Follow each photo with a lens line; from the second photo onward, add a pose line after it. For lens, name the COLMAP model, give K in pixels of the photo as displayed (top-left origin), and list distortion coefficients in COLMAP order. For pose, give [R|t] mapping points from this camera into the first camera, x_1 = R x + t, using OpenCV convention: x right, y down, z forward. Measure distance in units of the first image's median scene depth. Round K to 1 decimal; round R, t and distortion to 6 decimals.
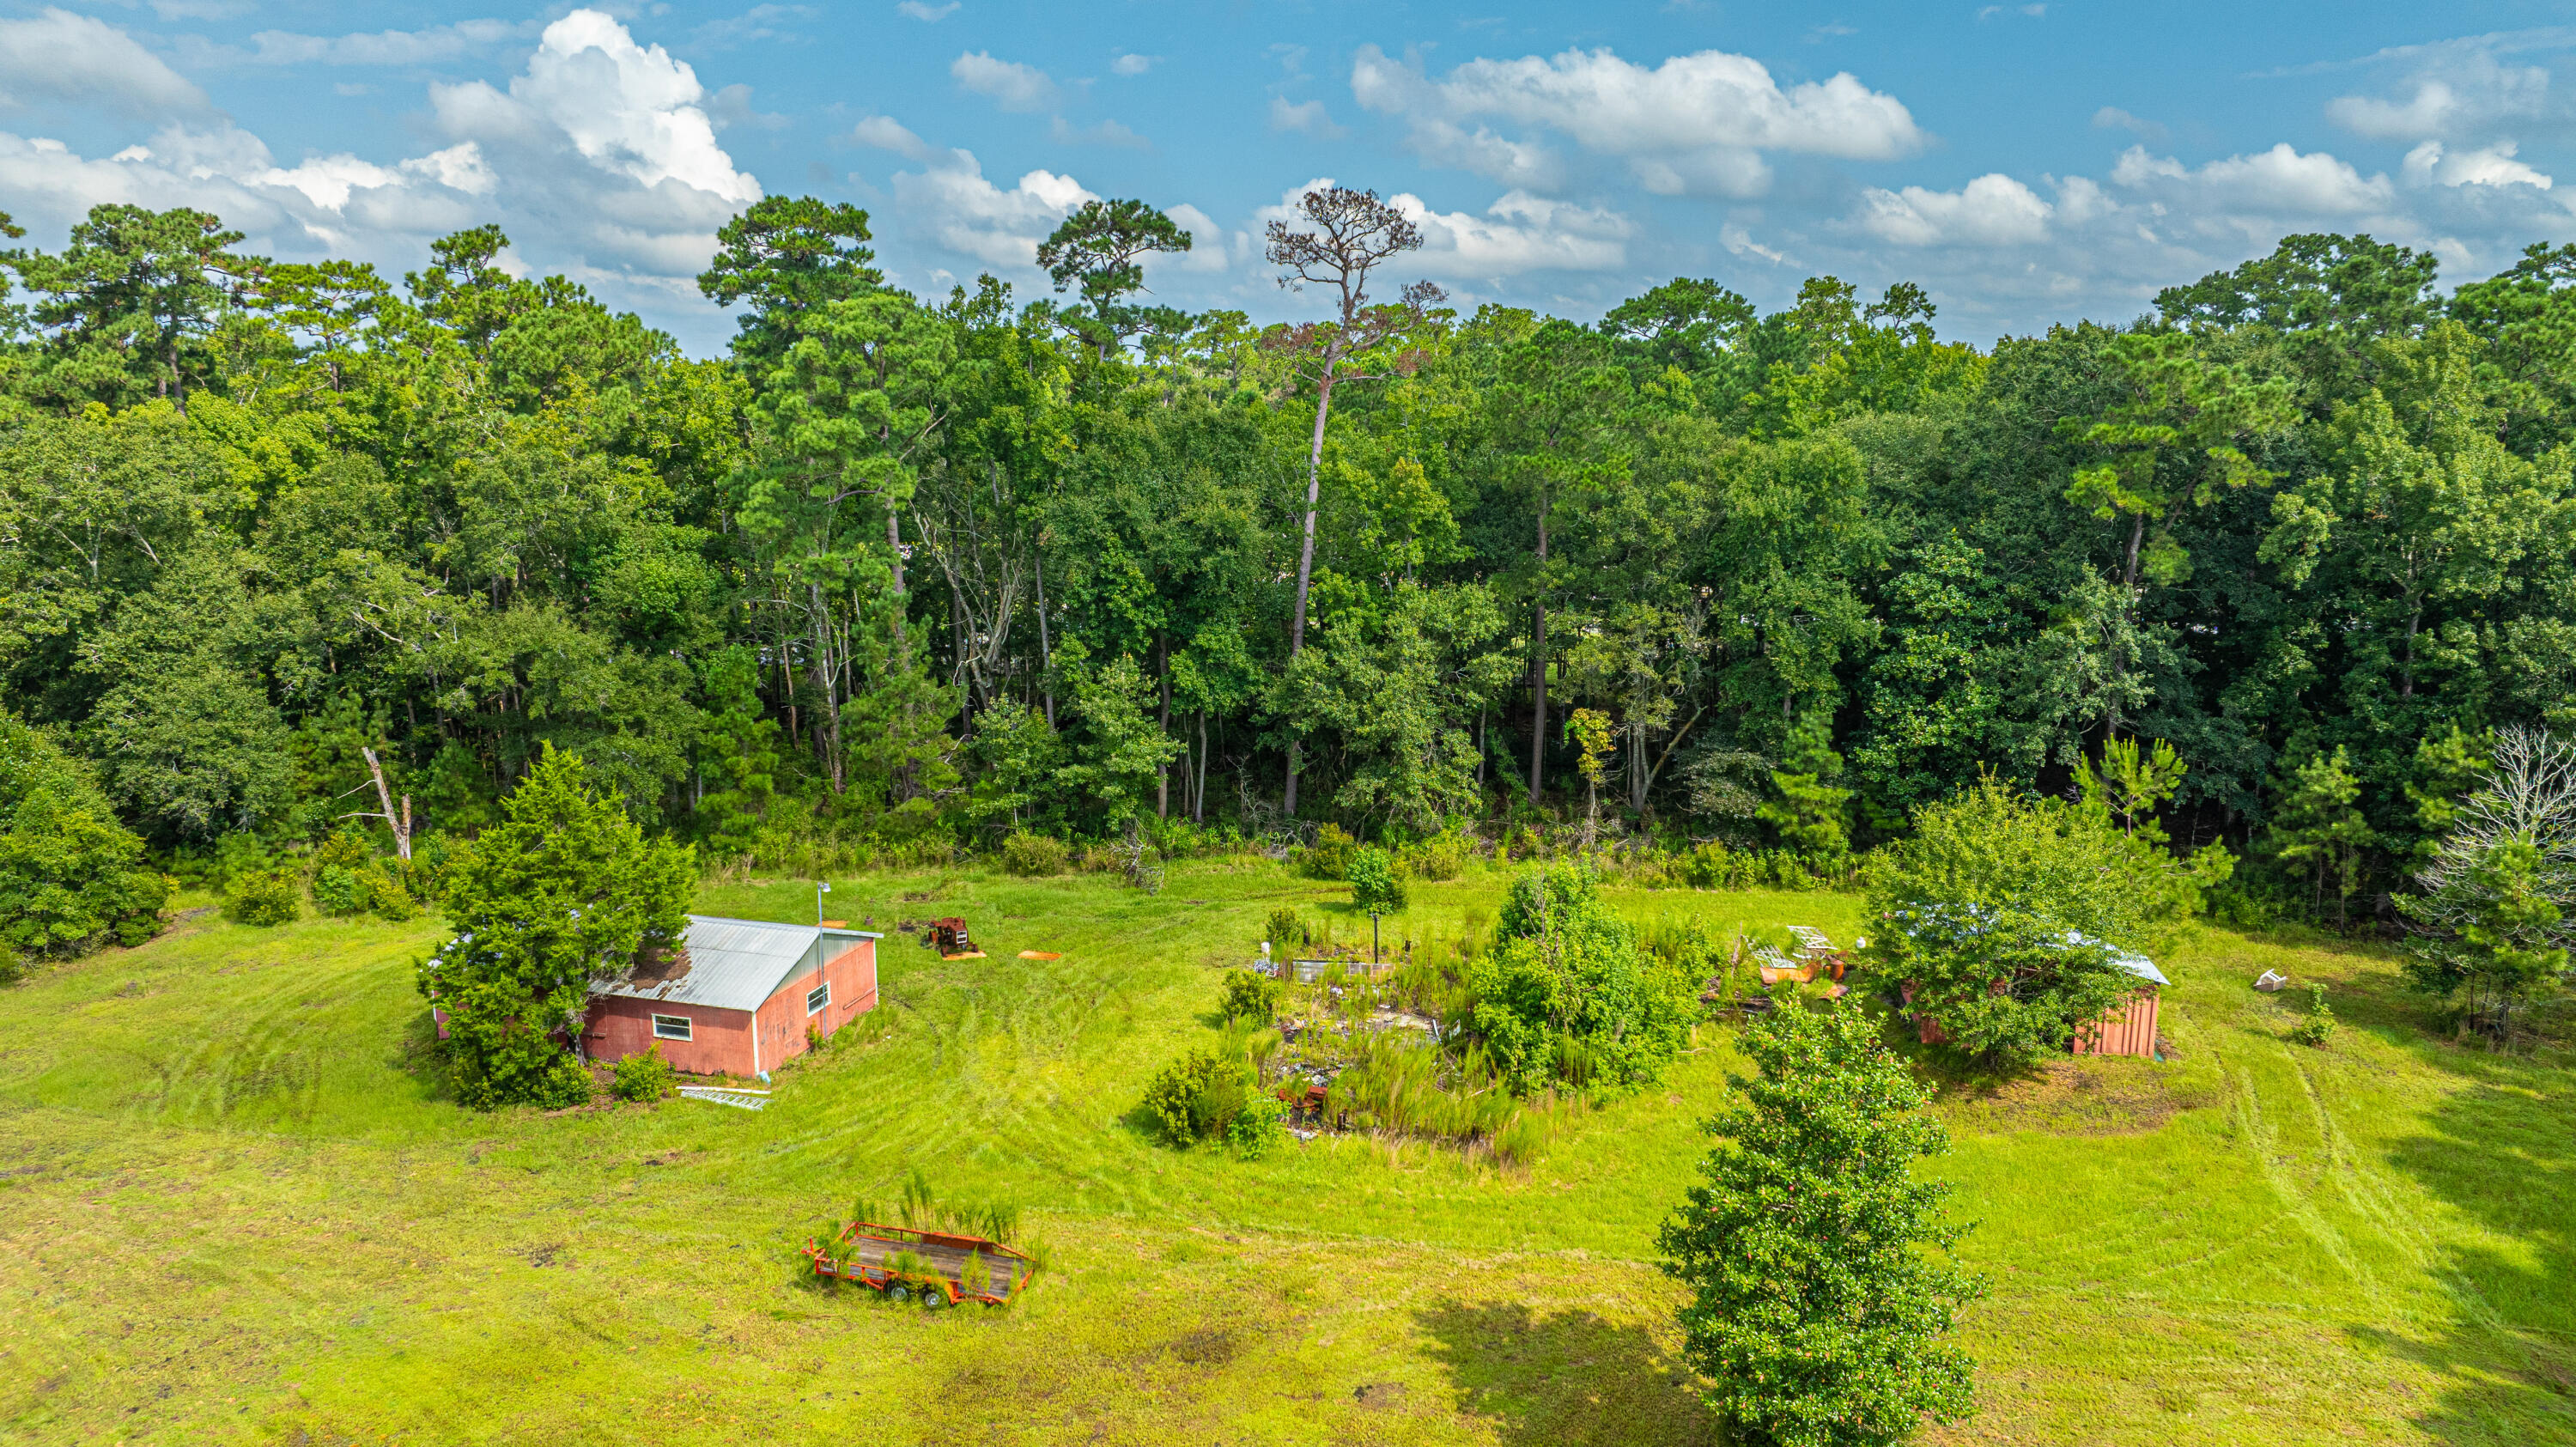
lens RADIAL K [[1799.9, 0, 1291.6], [0, 1799.9, 721.1], [0, 0, 1]] dist [-0.034820, 0.028167]
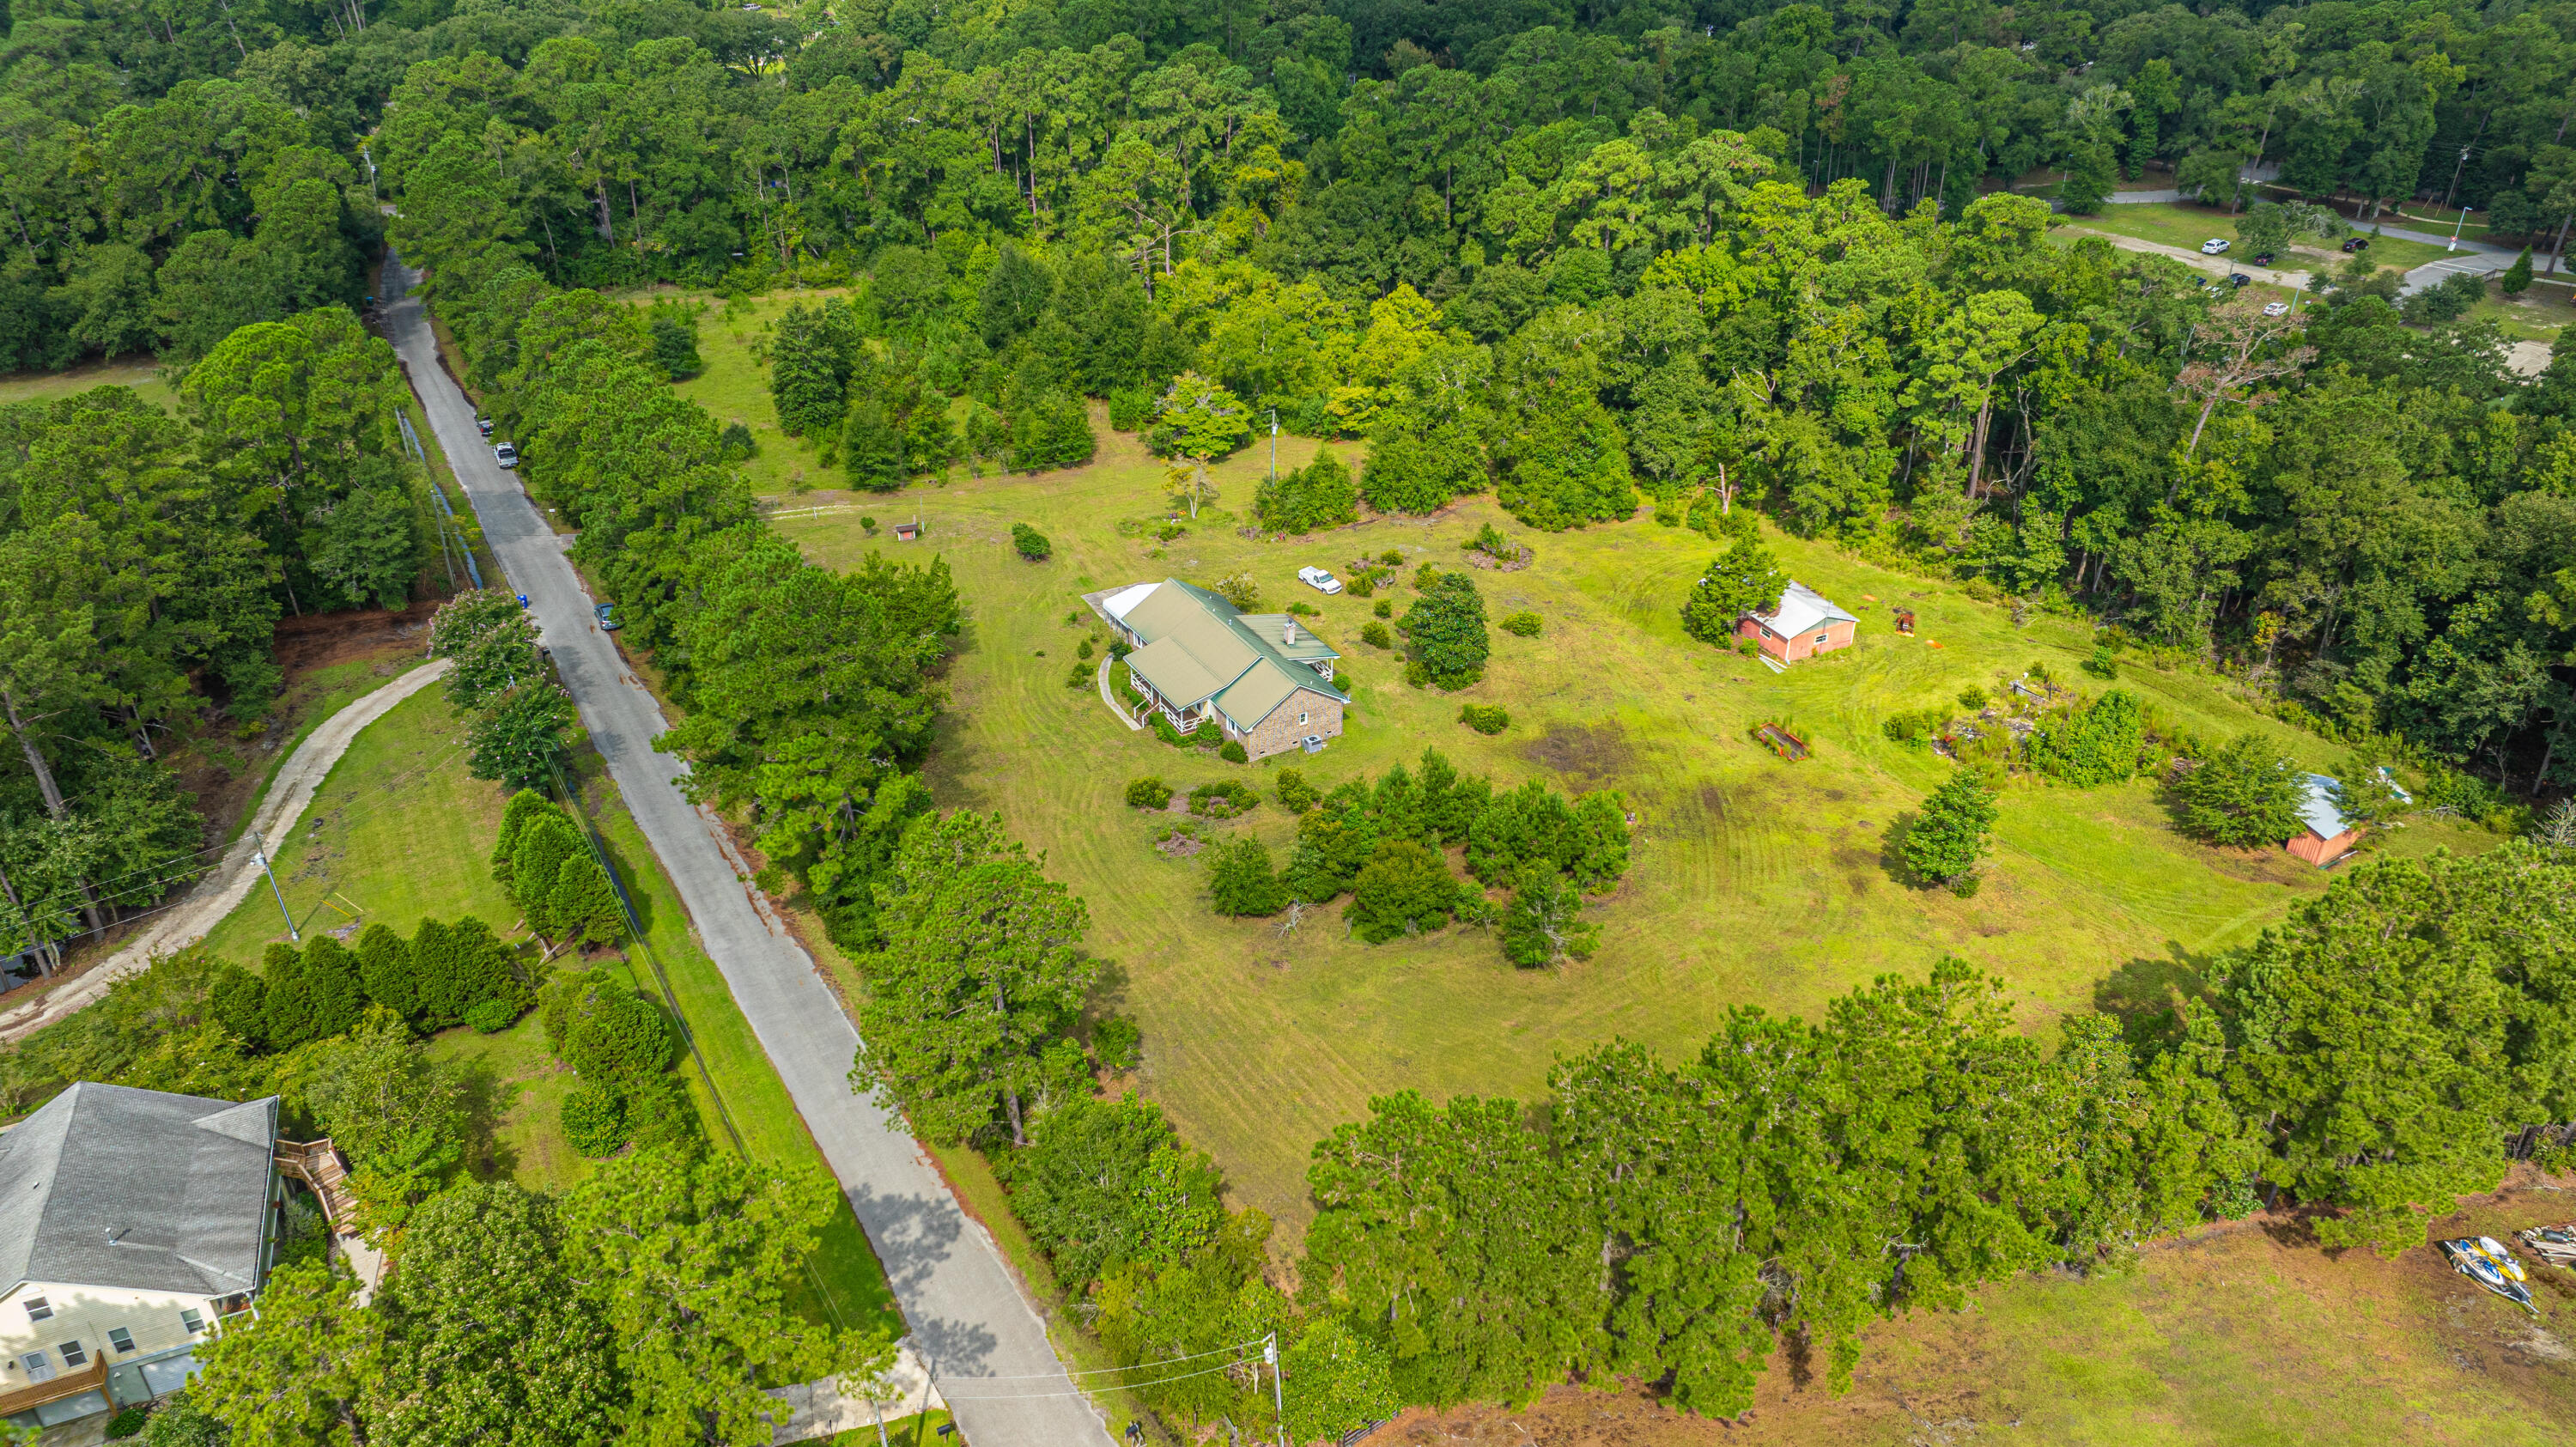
lens RADIAL K [[1799.9, 0, 1286.7], [0, 1799.9, 736.7], [0, 0, 1]] dist [-0.034820, 0.028167]
pose [[0.683846, 0.374507, -0.626178, 0.707895], [-0.139456, 0.909485, 0.391649, -0.499069], [0.716175, -0.180503, 0.674175, -1.073552]]
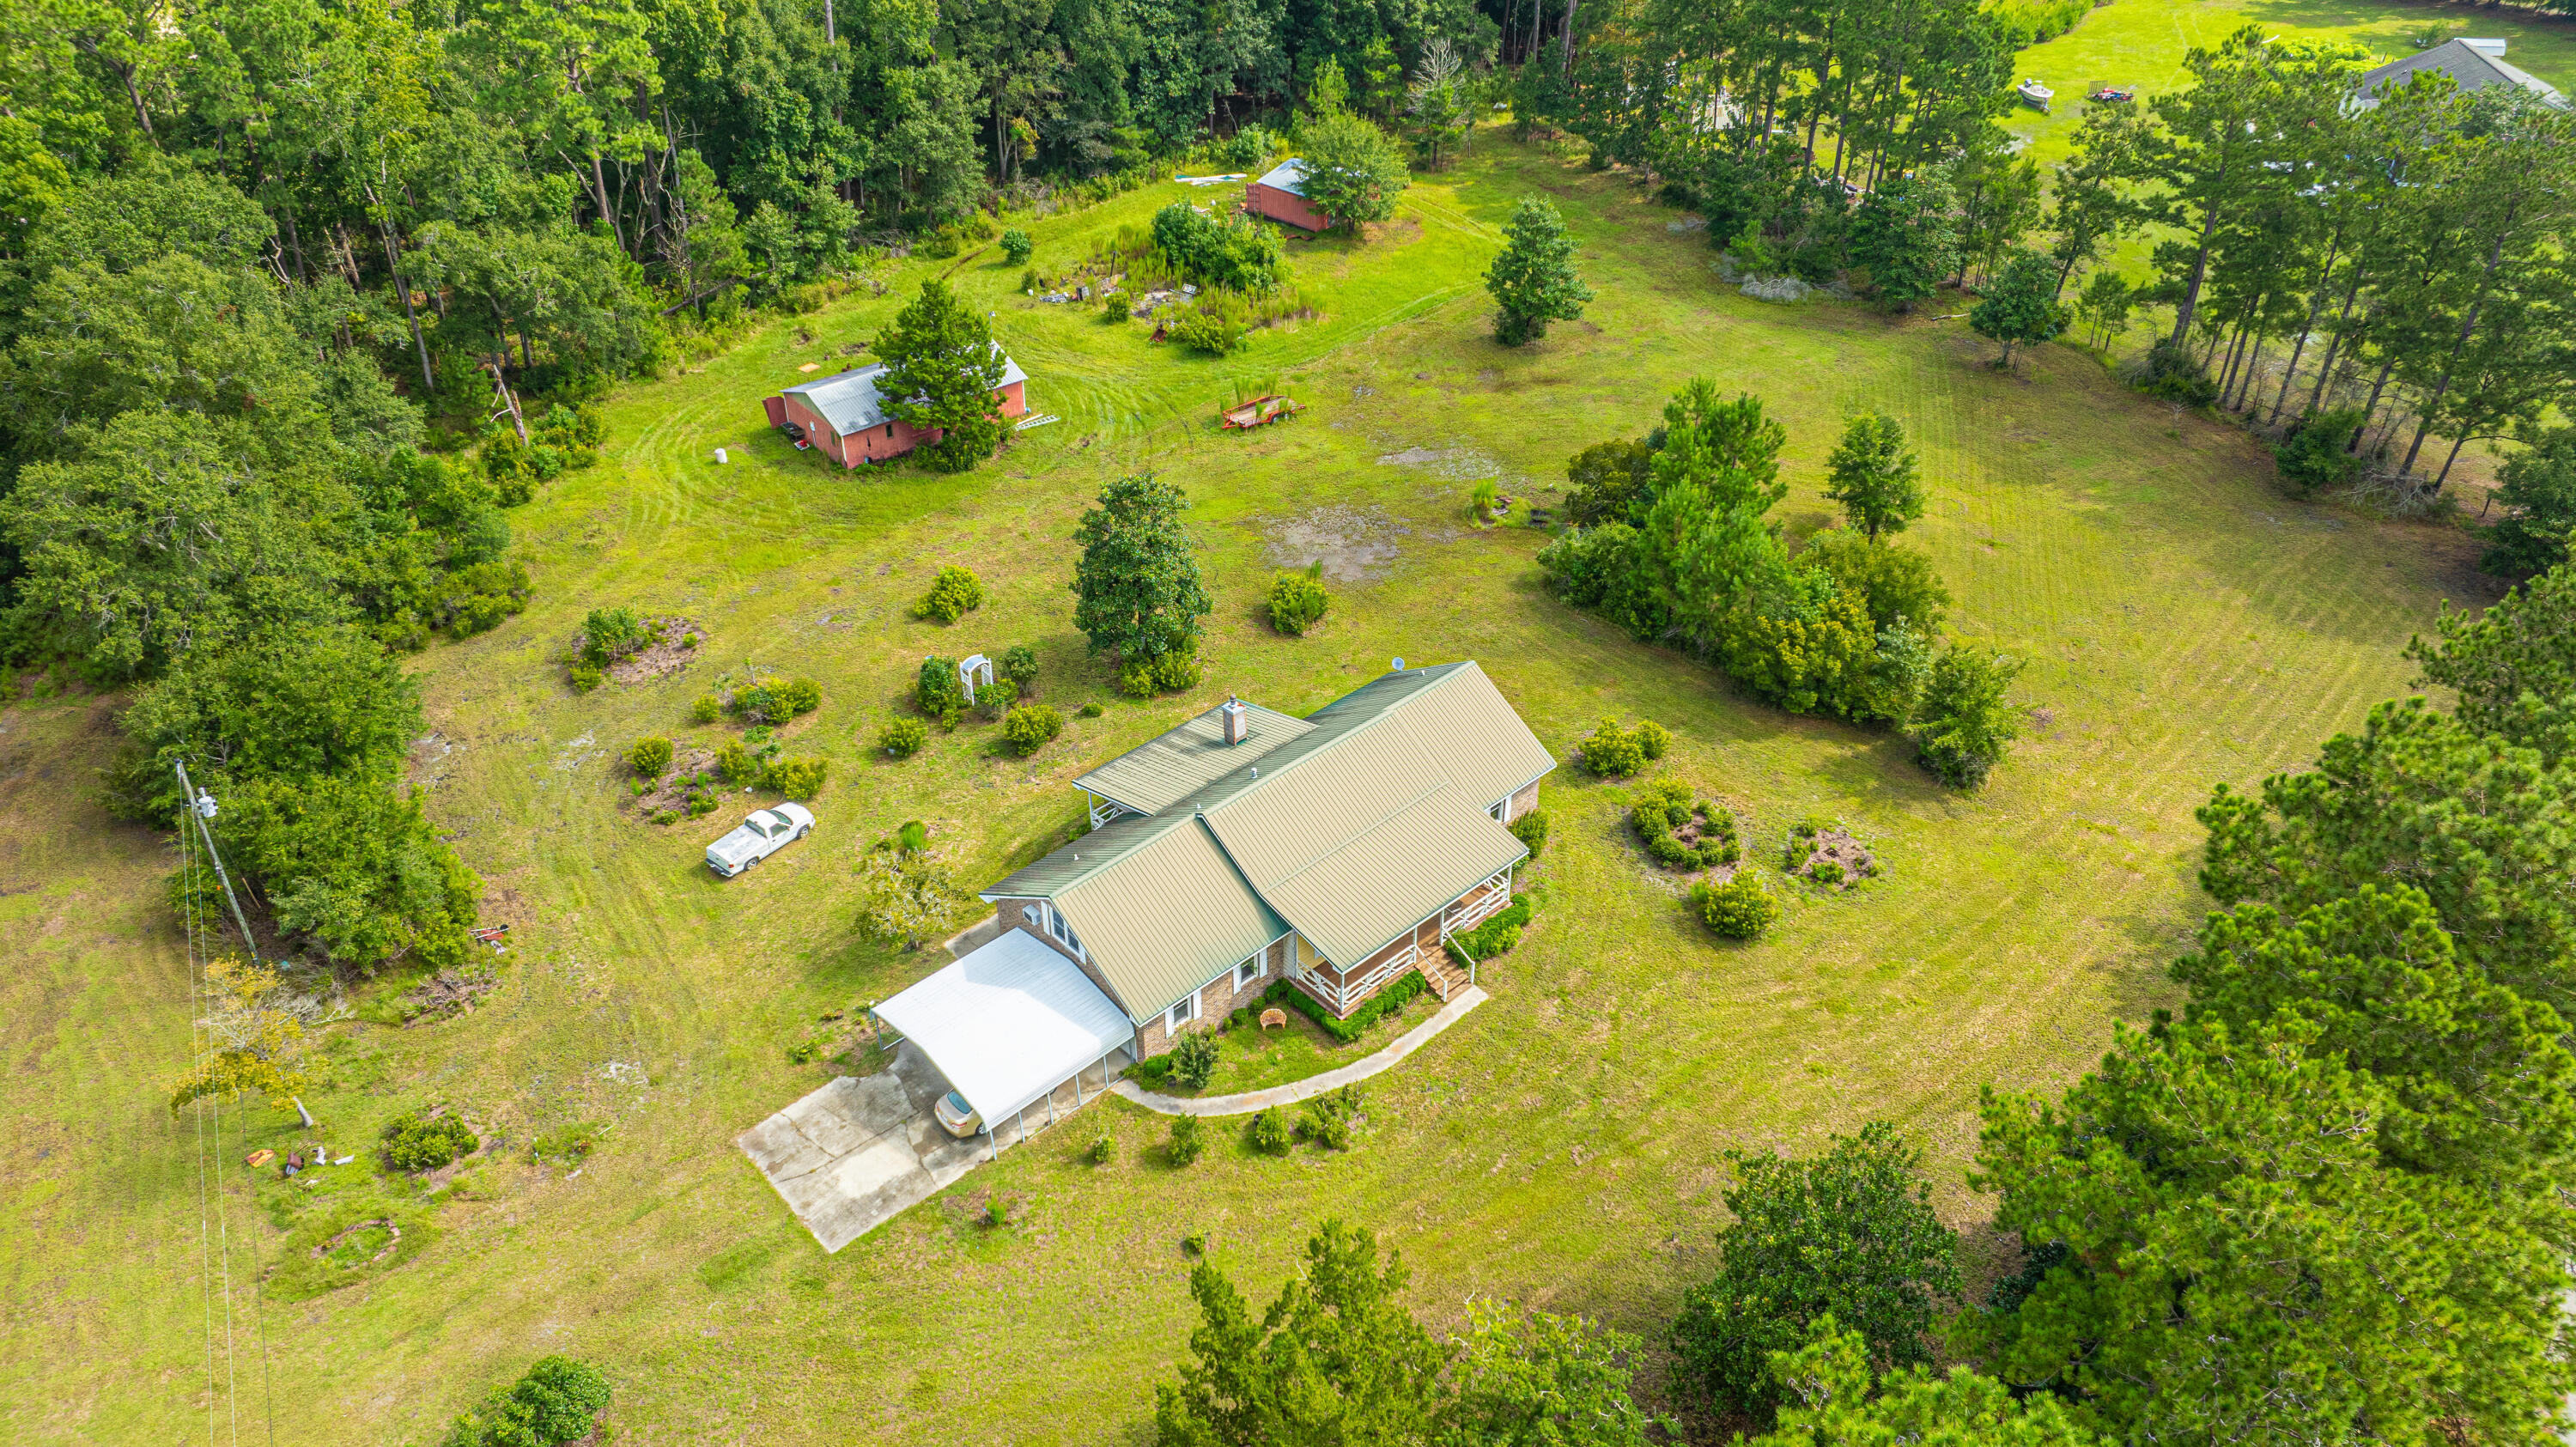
lens RADIAL K [[1799.9, 0, 1289.7], [0, 1799.9, 730.4], [0, 0, 1]] dist [-0.034820, 0.028167]
pose [[0.556306, -0.473425, 0.682929, -1.213120], [0.158779, 0.867255, 0.471866, -0.282731], [-0.815667, -0.154067, 0.557629, -0.291757]]
